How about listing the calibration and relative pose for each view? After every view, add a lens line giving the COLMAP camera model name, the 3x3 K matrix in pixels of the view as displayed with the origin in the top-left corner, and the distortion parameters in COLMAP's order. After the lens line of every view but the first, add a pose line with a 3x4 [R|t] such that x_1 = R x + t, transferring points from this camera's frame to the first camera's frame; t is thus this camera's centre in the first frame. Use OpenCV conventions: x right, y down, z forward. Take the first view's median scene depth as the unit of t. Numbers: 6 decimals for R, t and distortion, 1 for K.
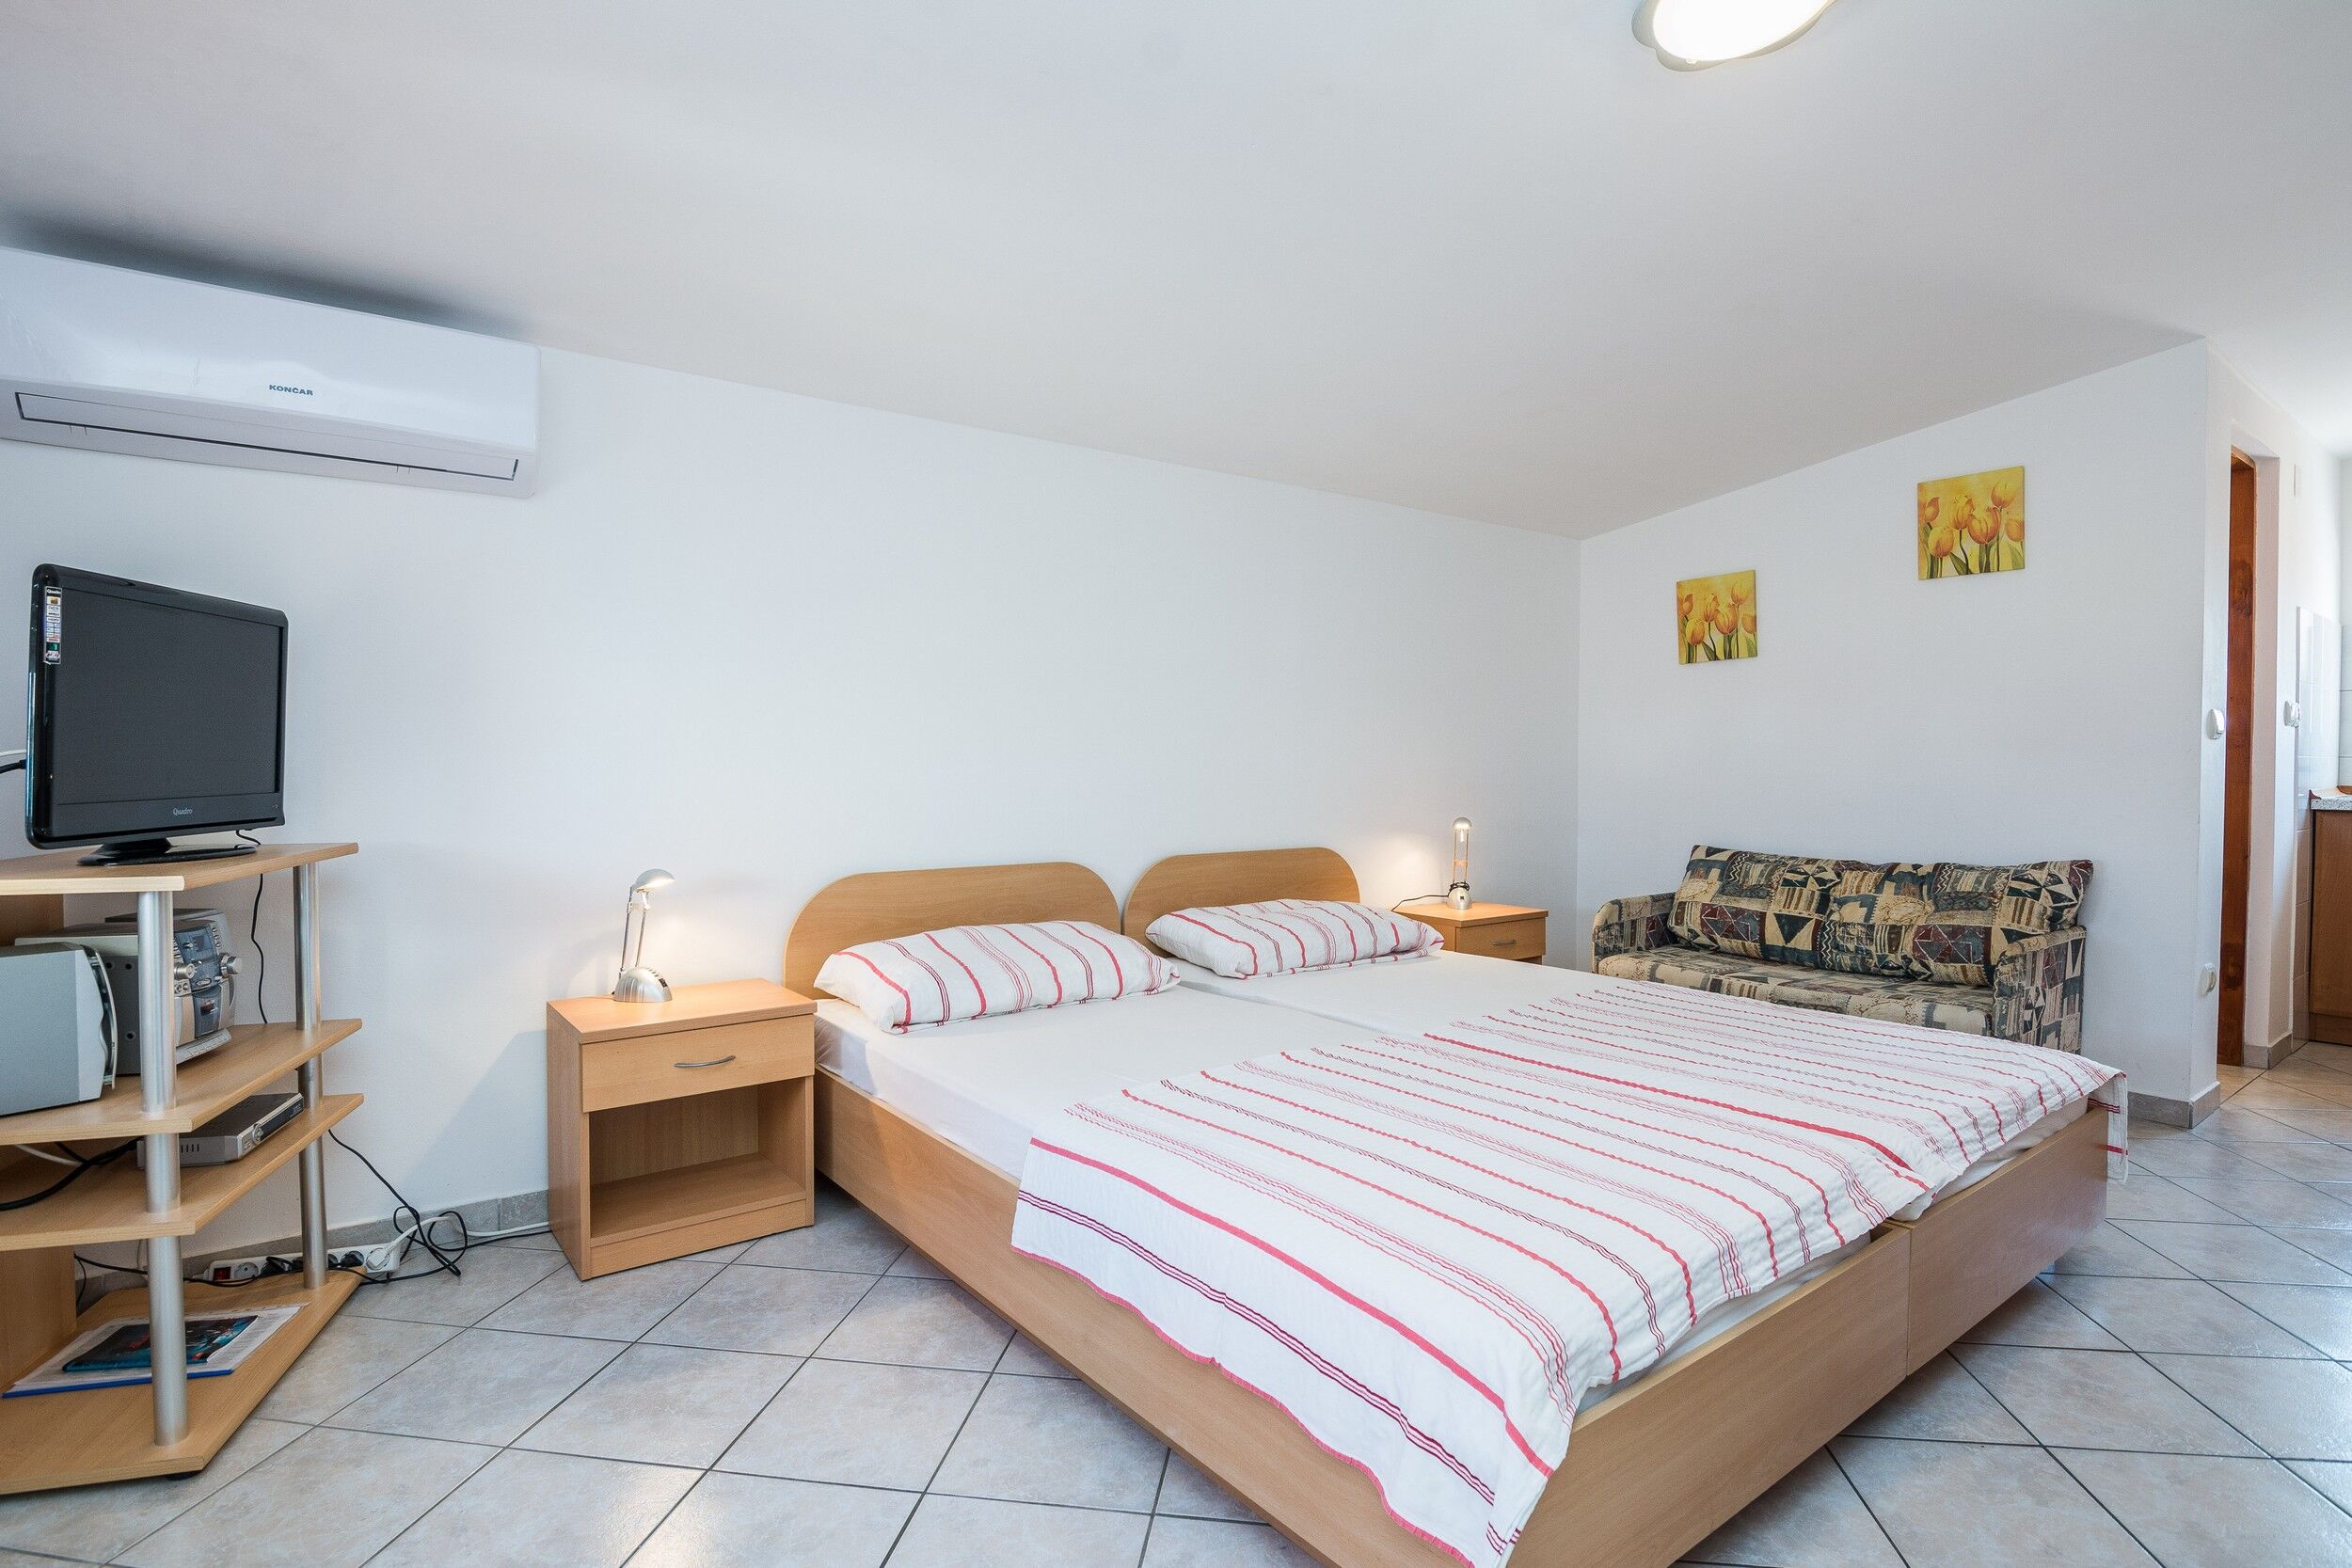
lens RADIAL K [[1153.9, 0, 1229.7], [0, 1153.9, 782.0], [0, 0, 1]] dist [-0.014046, -0.005691]
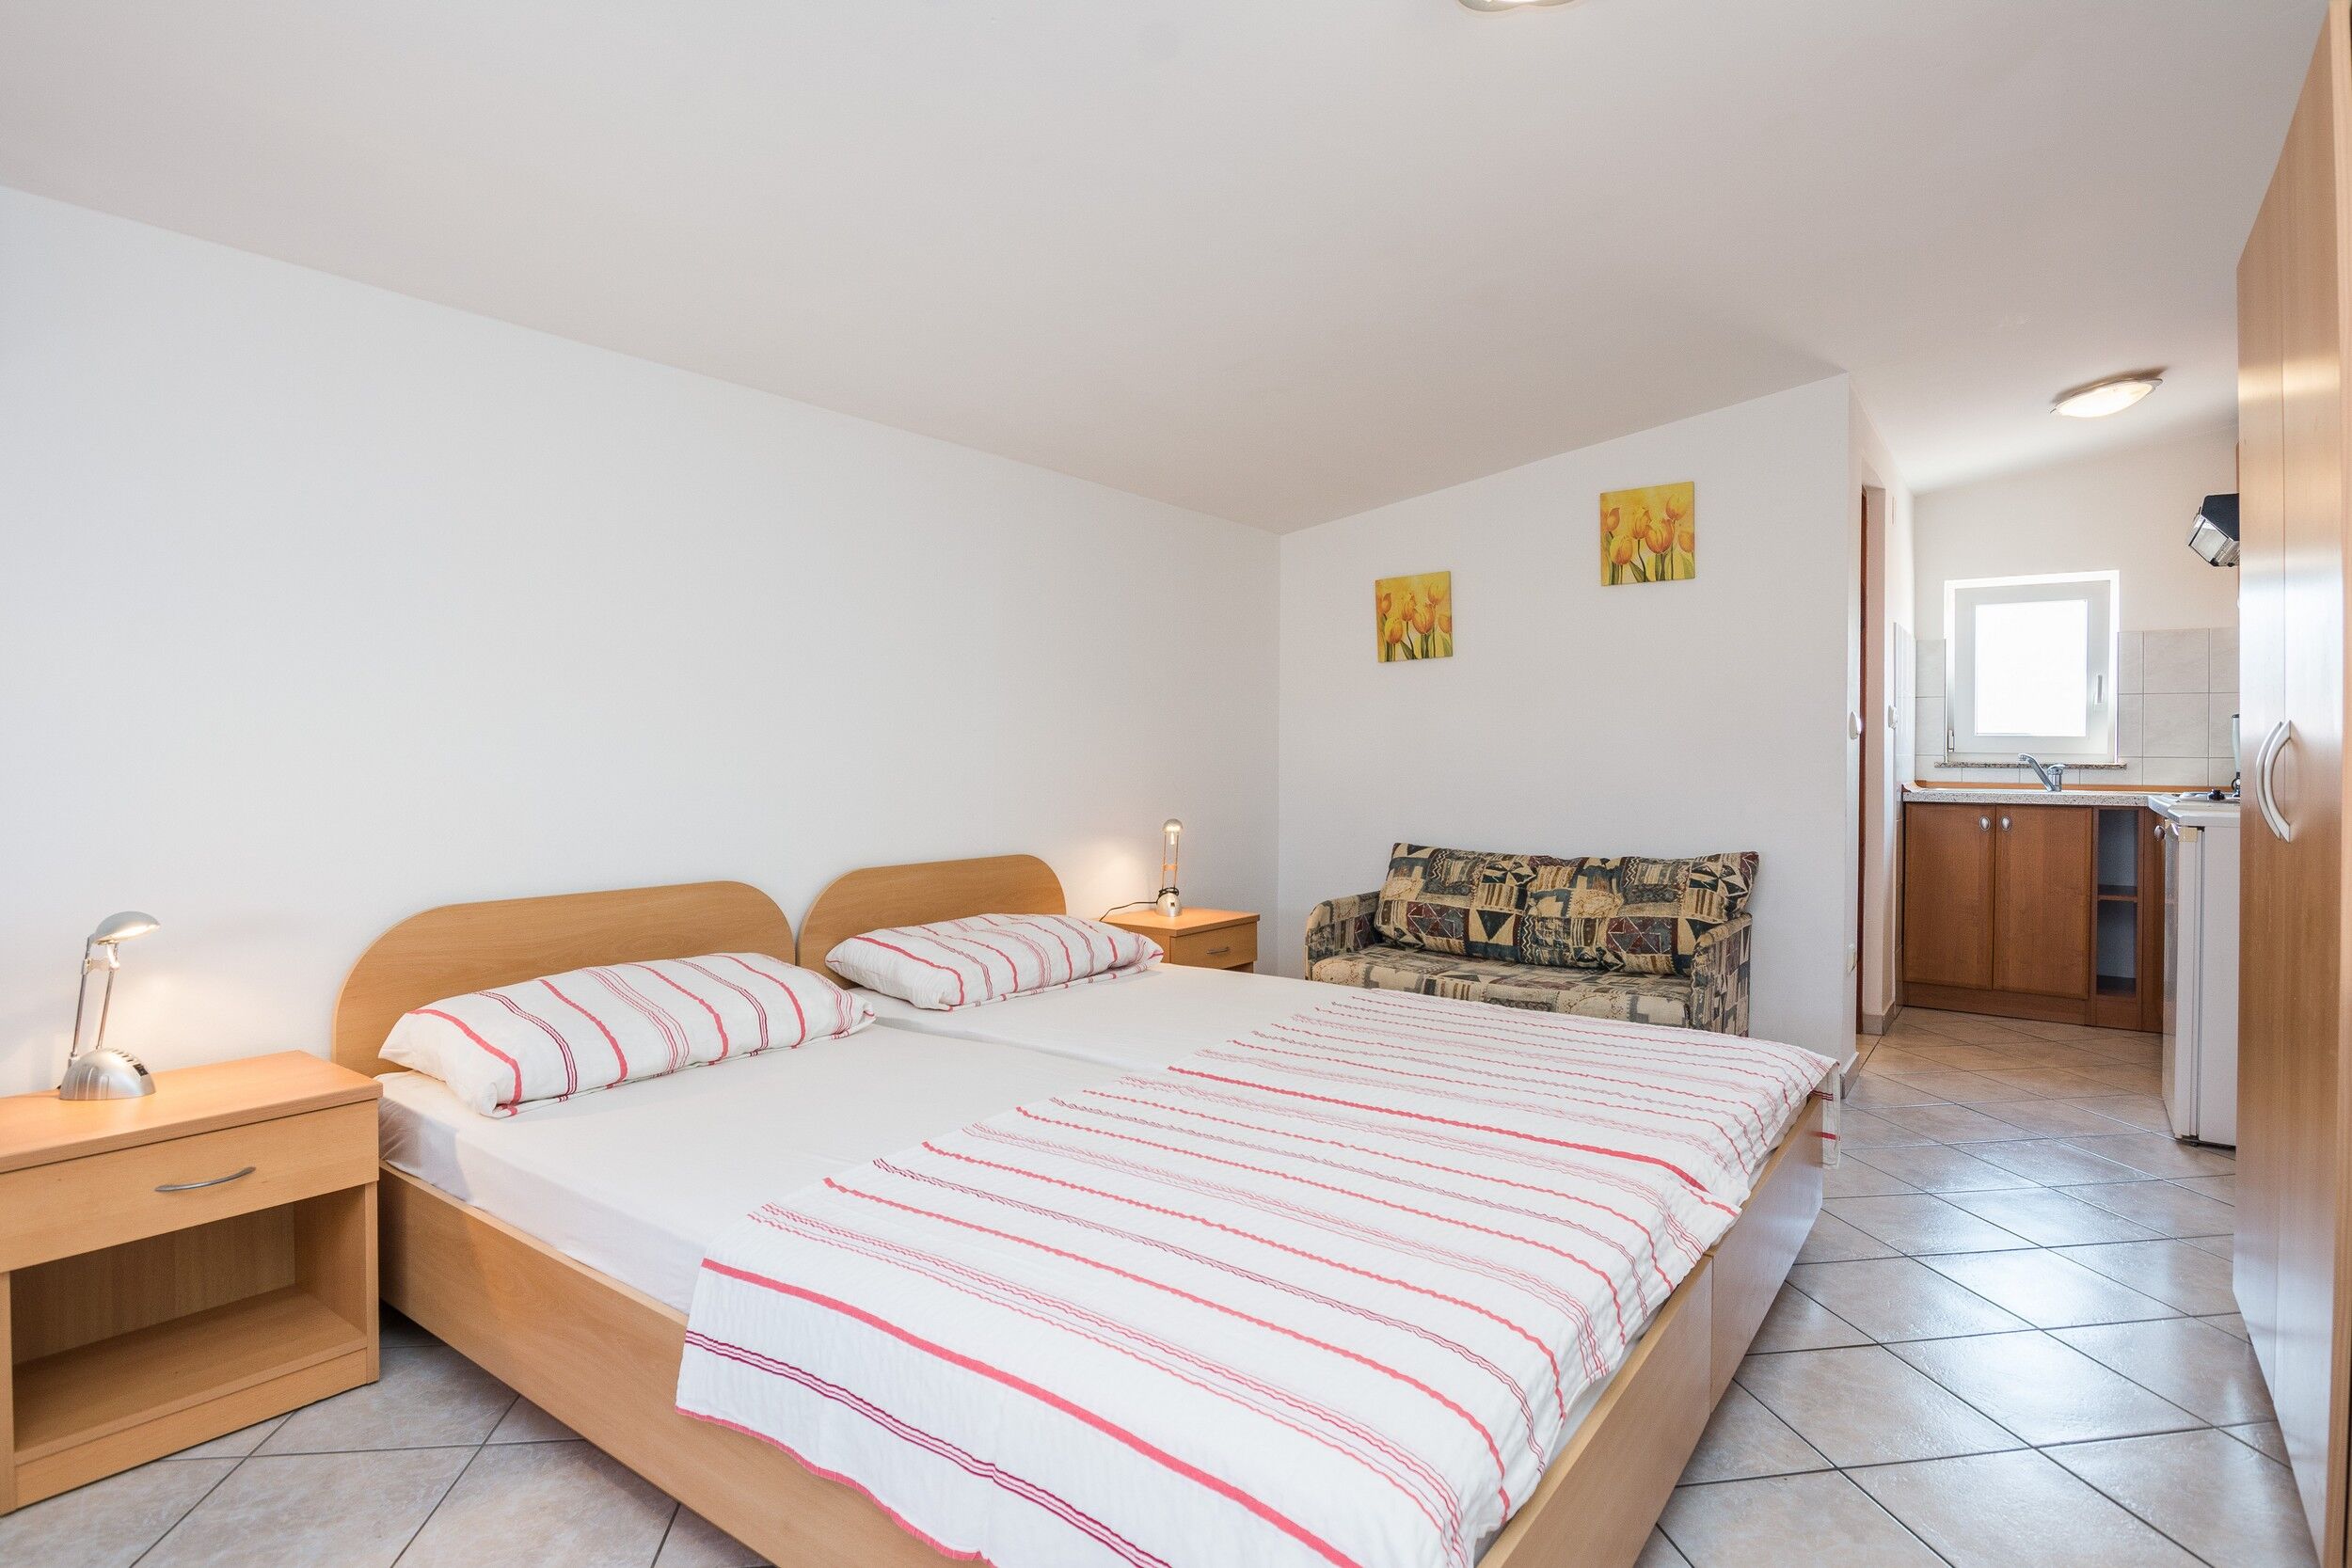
lens RADIAL K [[1153.9, 0, 1207.4], [0, 1153.9, 757.1], [0, 0, 1]] dist [-0.014046, -0.005691]
pose [[0.962236, 0.000259, 0.272216, -0.043097], [0.004784, 0.999829, -0.017862, -0.004461], [-0.272174, 0.018490, 0.962070, 0.130516]]
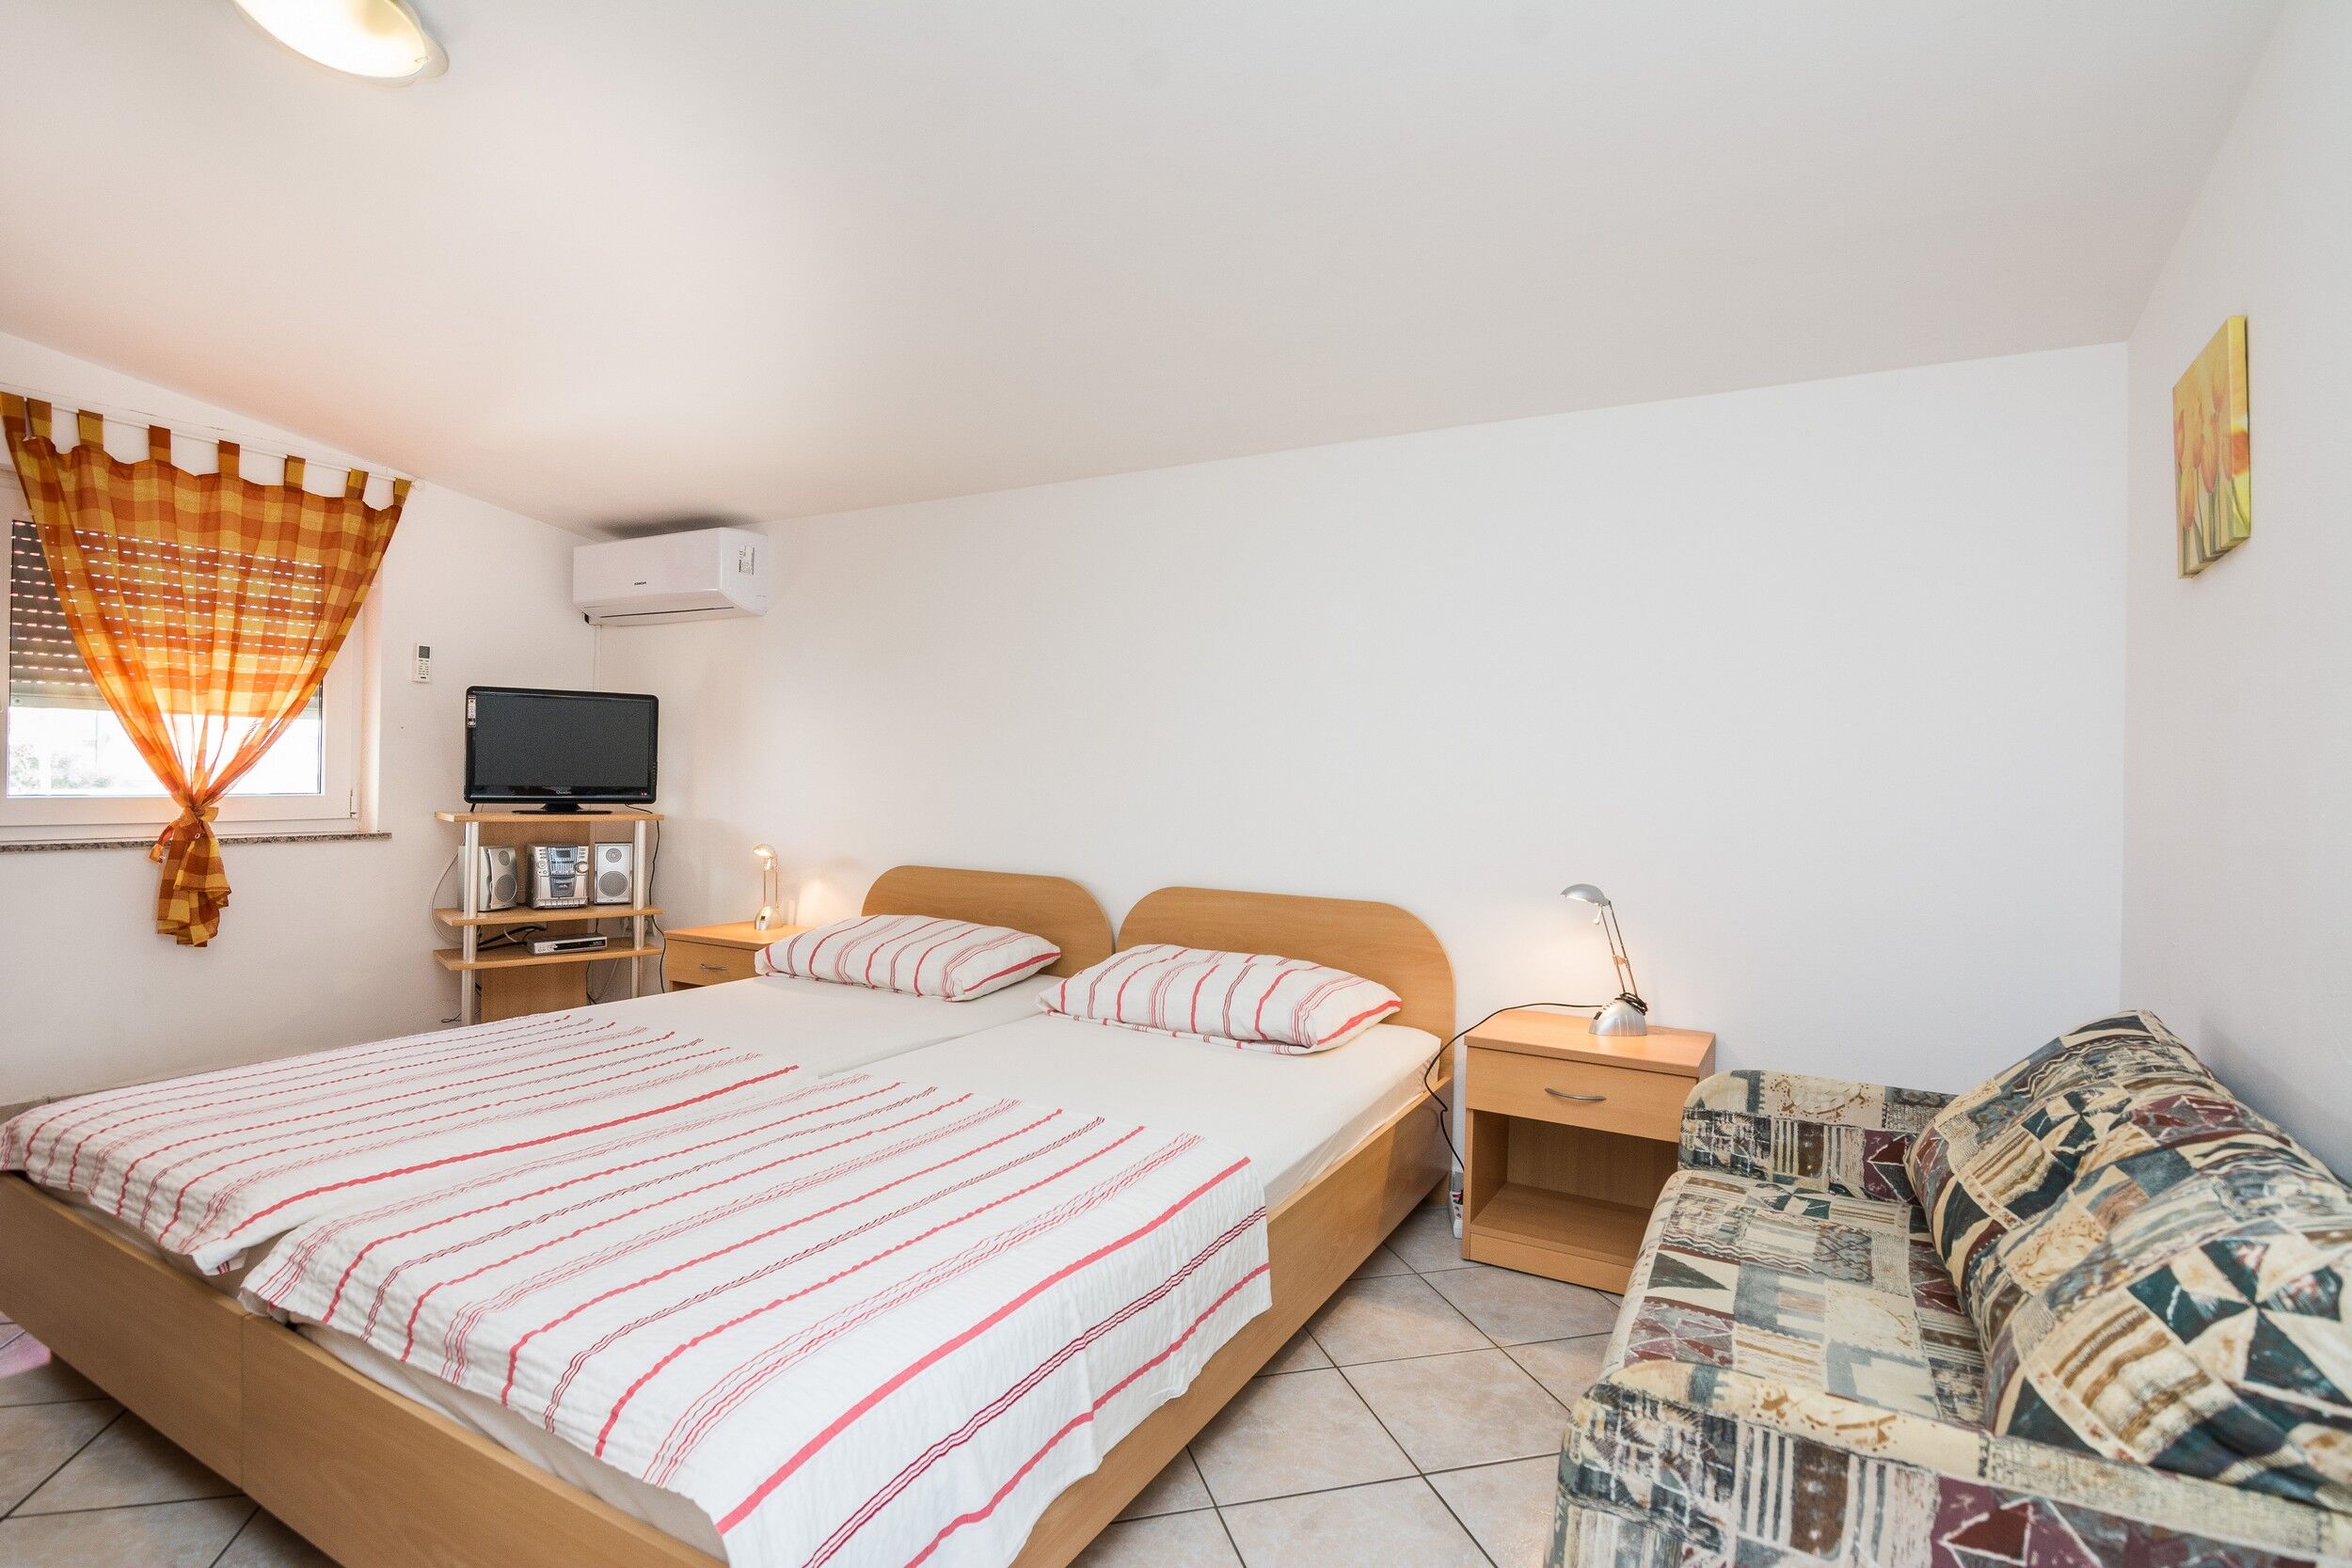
lens RADIAL K [[1153.9, 0, 1169.0], [0, 1153.9, 779.3], [0, 0, 1]] dist [-0.014046, -0.005691]
pose [[0.383748, 0.005825, -0.923420, 1.078176], [-0.040854, 0.999108, -0.010675, -0.016387], [0.922534, 0.041821, 0.383644, 0.855735]]
